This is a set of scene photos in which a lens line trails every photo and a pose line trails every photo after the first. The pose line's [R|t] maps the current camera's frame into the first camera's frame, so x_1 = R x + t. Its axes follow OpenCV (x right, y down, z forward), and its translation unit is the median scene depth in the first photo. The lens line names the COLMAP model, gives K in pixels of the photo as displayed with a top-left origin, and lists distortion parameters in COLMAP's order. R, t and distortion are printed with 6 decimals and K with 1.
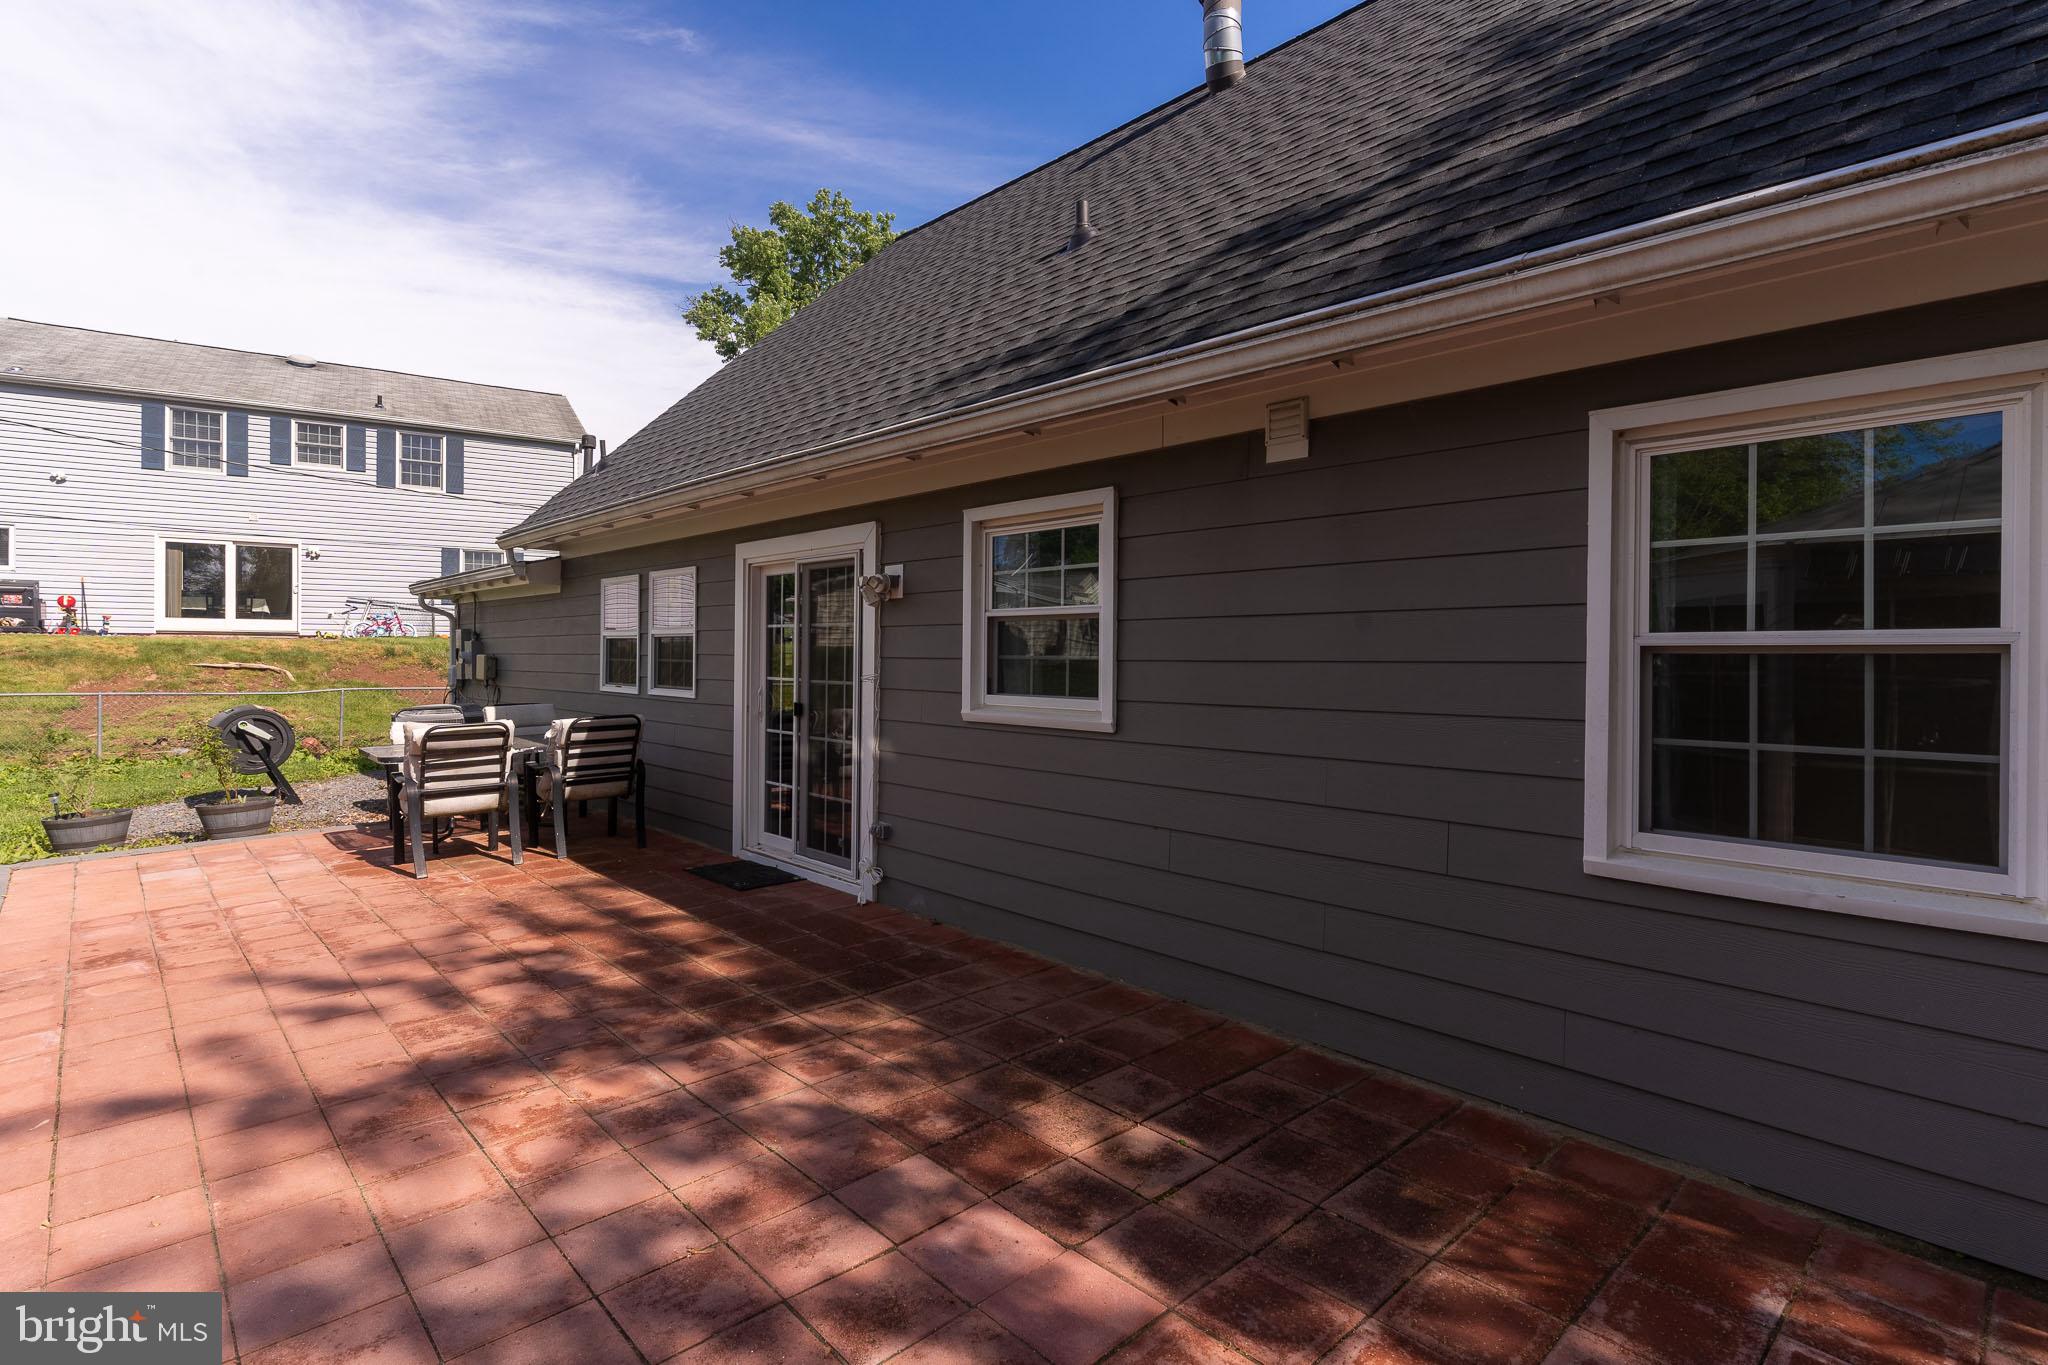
lens RADIAL K [[991.3, 0, 1029.6], [0, 991.3, 653.5], [0, 0, 1]] dist [-0.001577, 0.002081]
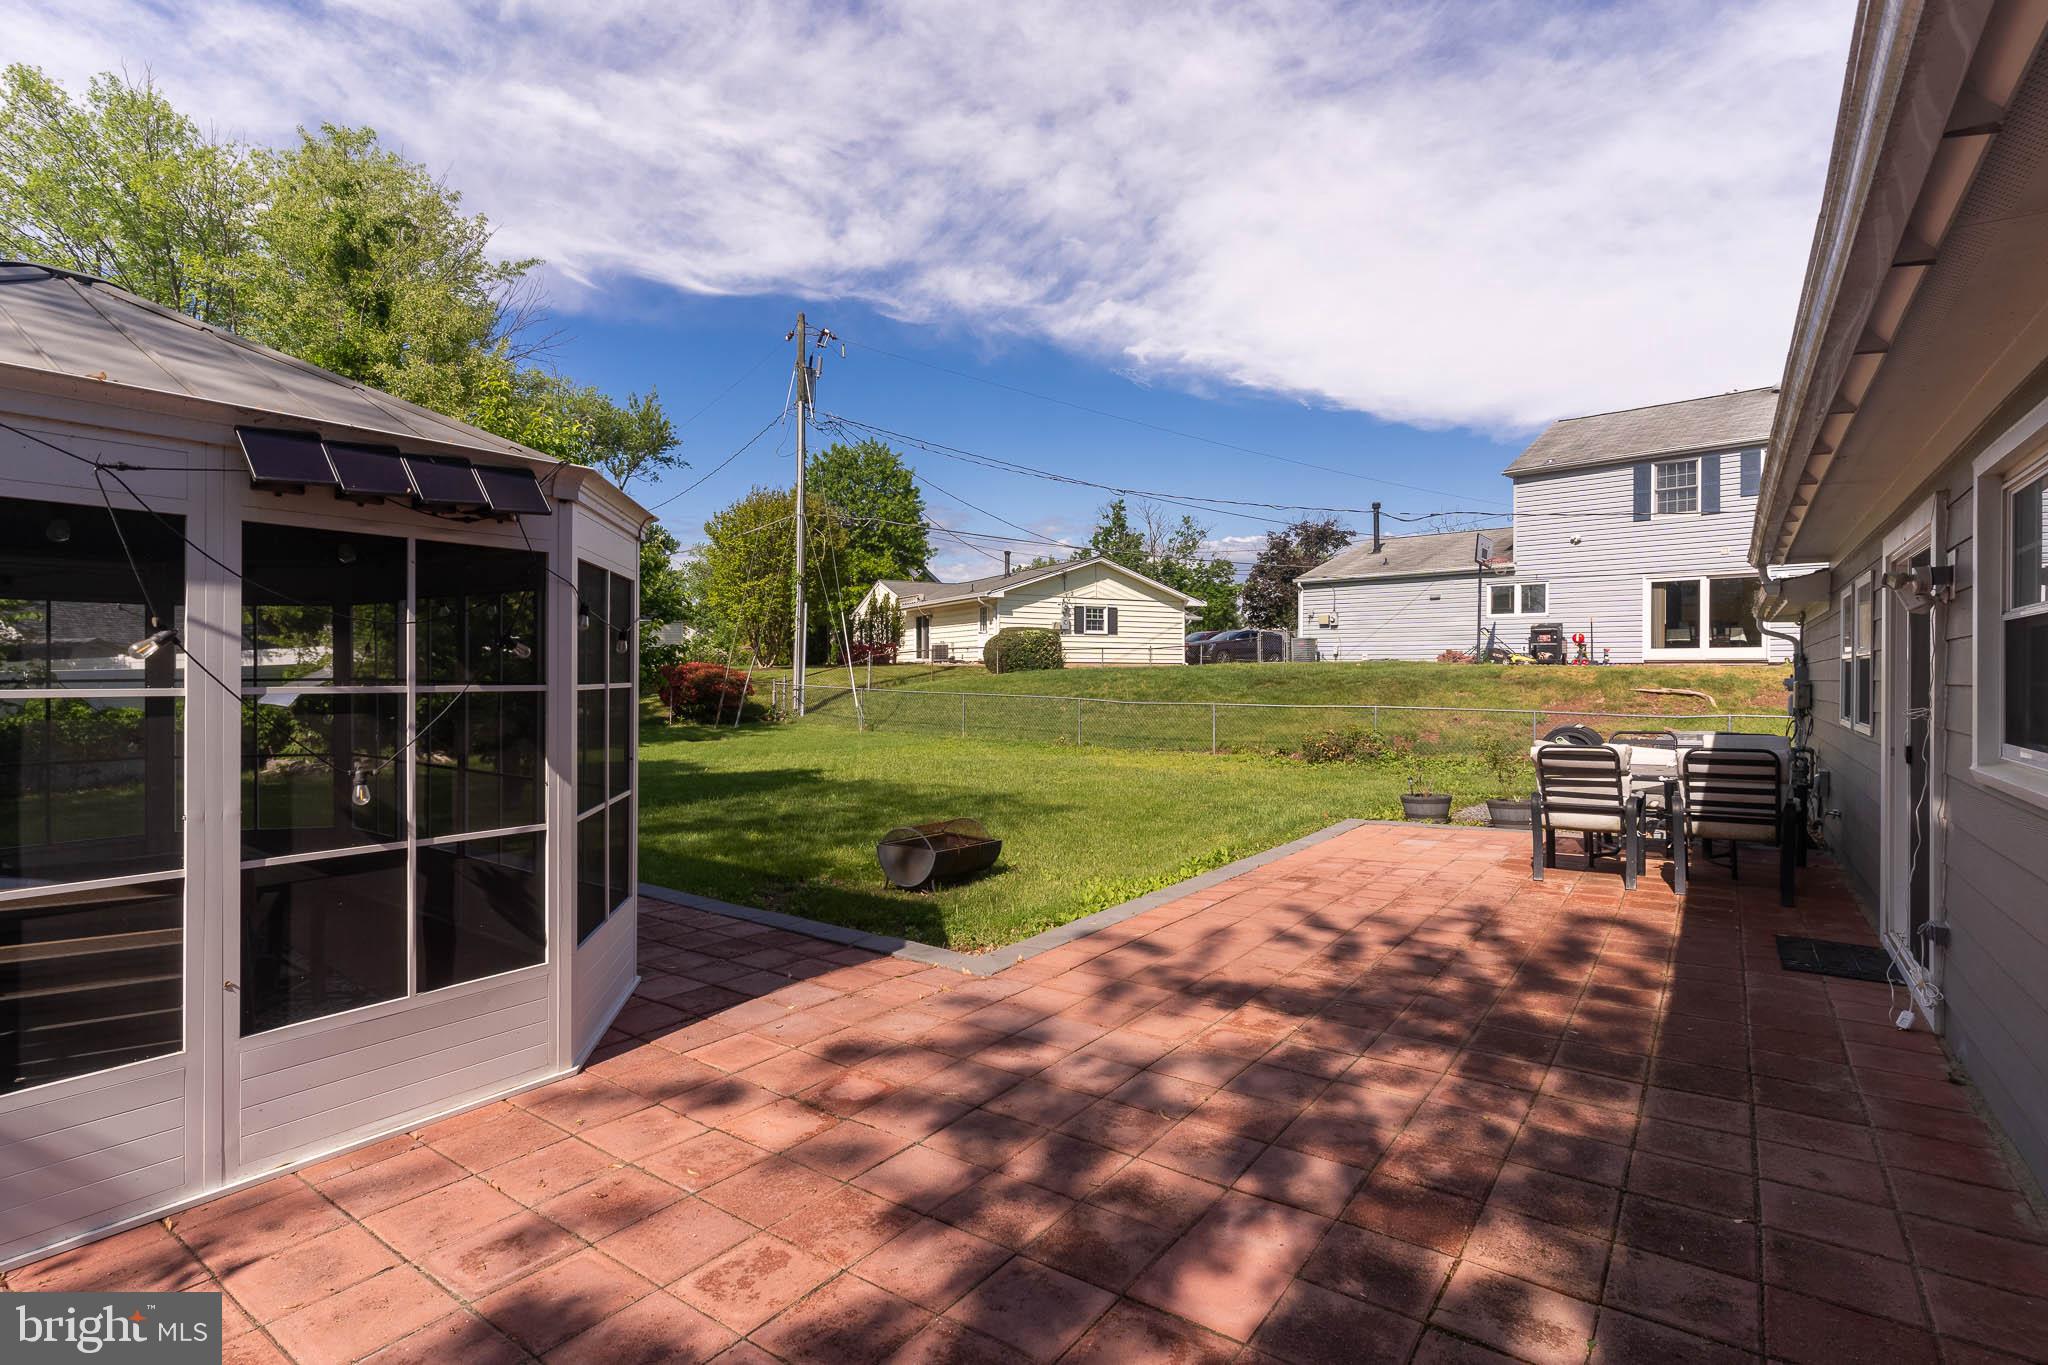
lens RADIAL K [[991.3, 0, 1034.5], [0, 991.3, 681.8], [0, 0, 1]] dist [-0.001577, 0.002081]
pose [[0.230209, 0.003188, -0.973136, 0.121410], [-0.002456, 0.999993, 0.002694, 0.000556], [0.973138, 0.001770, 0.230215, 0.069262]]
